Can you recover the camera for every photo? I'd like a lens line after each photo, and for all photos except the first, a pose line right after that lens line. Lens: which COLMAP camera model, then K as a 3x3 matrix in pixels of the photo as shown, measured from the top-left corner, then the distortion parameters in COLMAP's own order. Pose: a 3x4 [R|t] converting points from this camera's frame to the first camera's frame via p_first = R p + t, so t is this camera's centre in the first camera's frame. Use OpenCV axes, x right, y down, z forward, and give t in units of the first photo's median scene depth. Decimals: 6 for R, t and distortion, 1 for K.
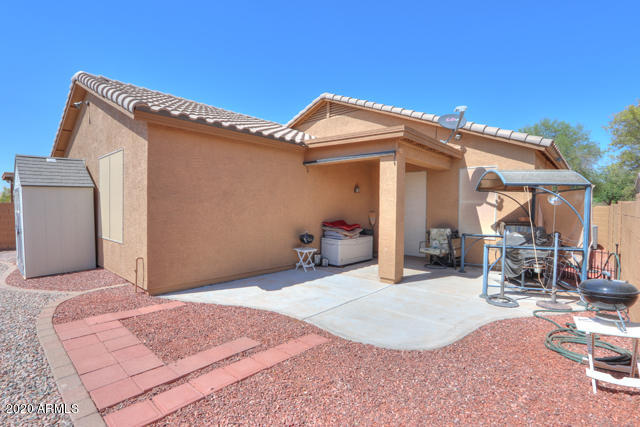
lens RADIAL K [[302.2, 0, 324.4], [0, 302.2, 214.1], [0, 0, 1]] dist [-0.017977, 0.002272]
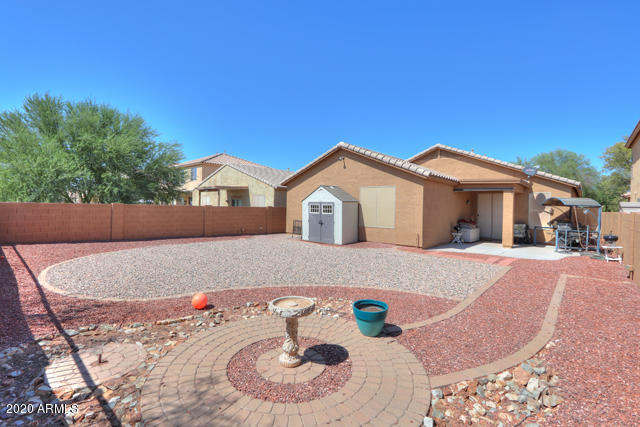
lens RADIAL K [[302.2, 0, 316.9], [0, 302.2, 209.2], [0, 0, 1]] dist [-0.017977, 0.002272]
pose [[0.999920, 0.011023, 0.006152, -0.977521], [-0.010943, 0.999857, -0.012928, -0.009013], [-0.006294, 0.012860, 0.999898, -0.964726]]
